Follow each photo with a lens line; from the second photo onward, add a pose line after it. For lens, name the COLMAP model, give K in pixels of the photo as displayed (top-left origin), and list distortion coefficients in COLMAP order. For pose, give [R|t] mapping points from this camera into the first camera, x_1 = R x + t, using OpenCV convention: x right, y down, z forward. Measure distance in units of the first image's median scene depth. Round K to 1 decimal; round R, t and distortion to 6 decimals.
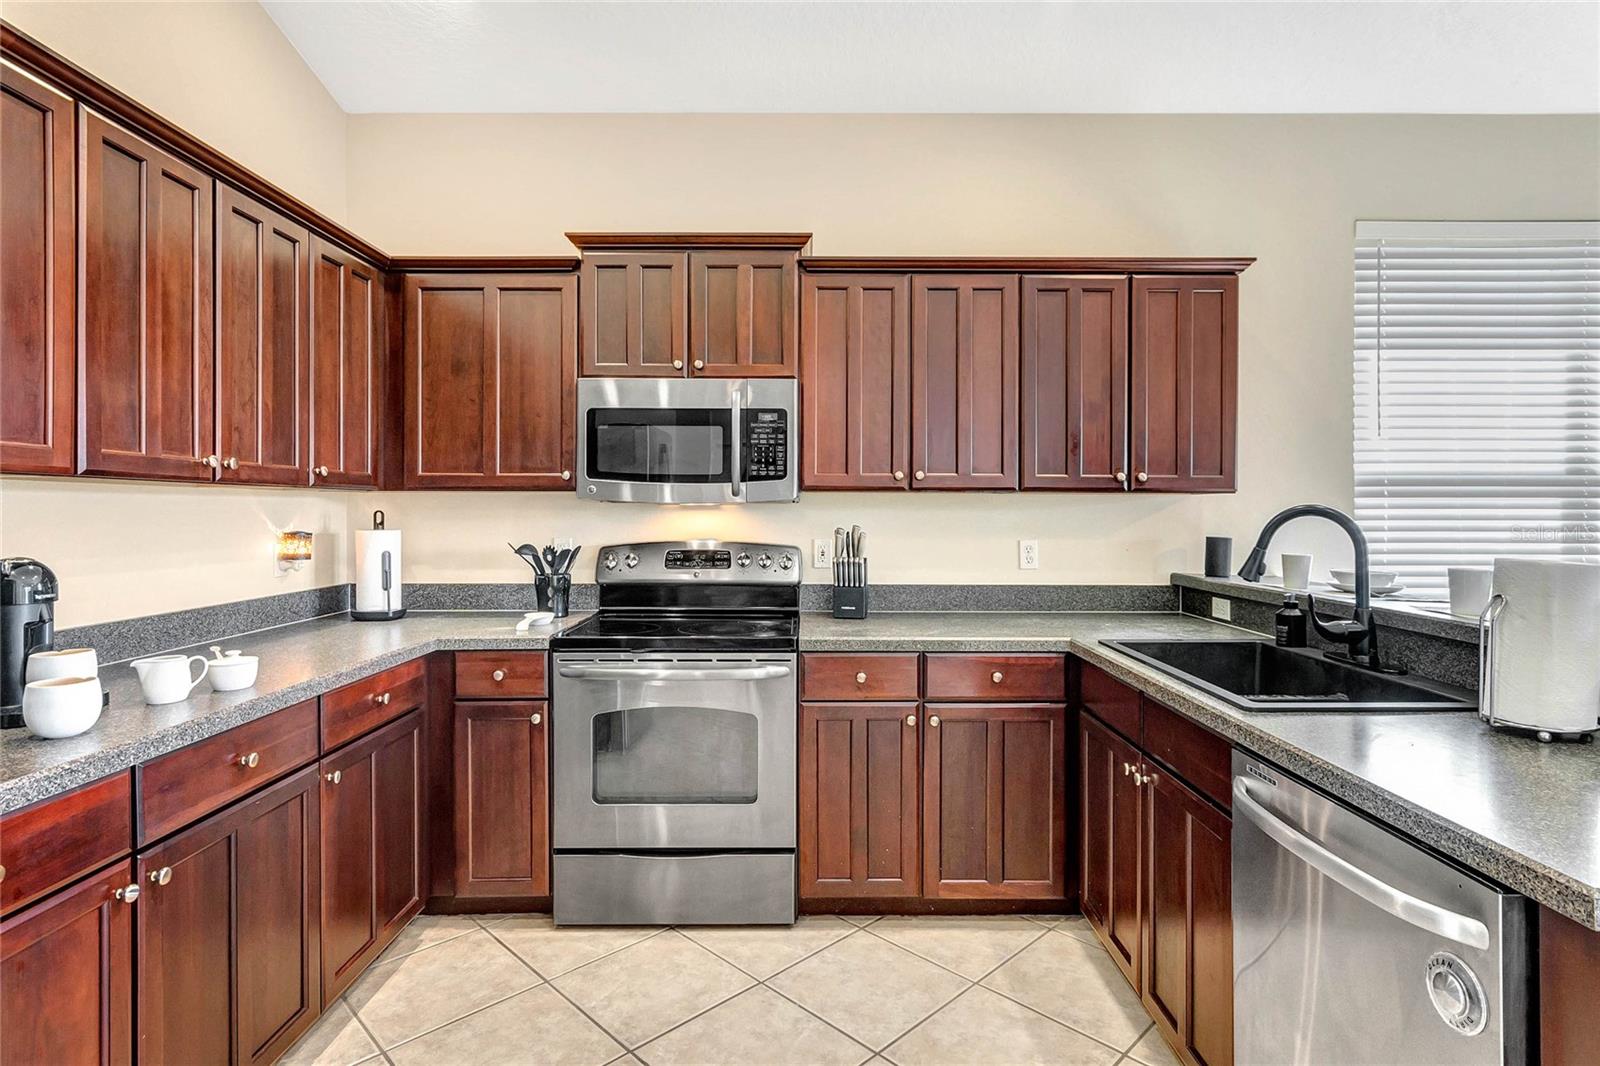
lens RADIAL K [[822.3, 0, 805.0], [0, 822.3, 509.0], [0, 0, 1]] dist [-0.002637, -0.000651]
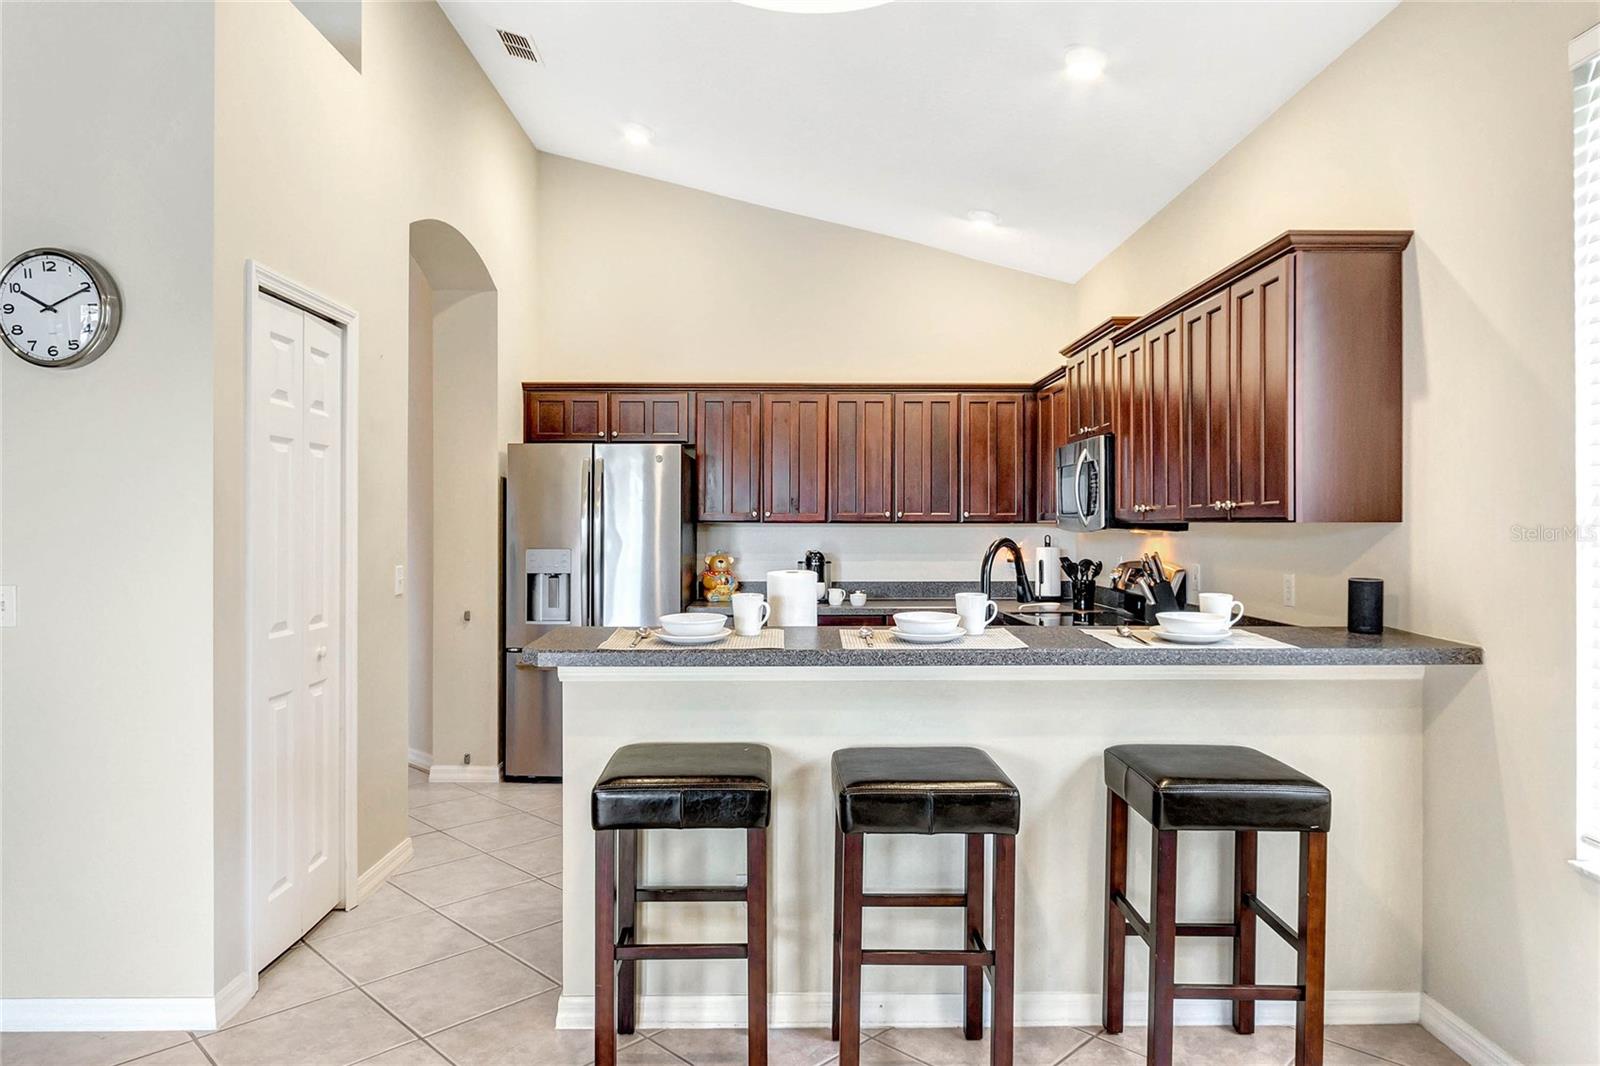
lens RADIAL K [[995.4, 0, 807.6], [0, 995.4, 520.2], [0, 0, 1]] dist [0.000238, -0.000019]
pose [[0.016055, -0.006096, -0.999853, 1.503344], [-0.000220, 0.999981, -0.006100, -0.015960], [0.999871, 0.000318, 0.016053, 0.508966]]
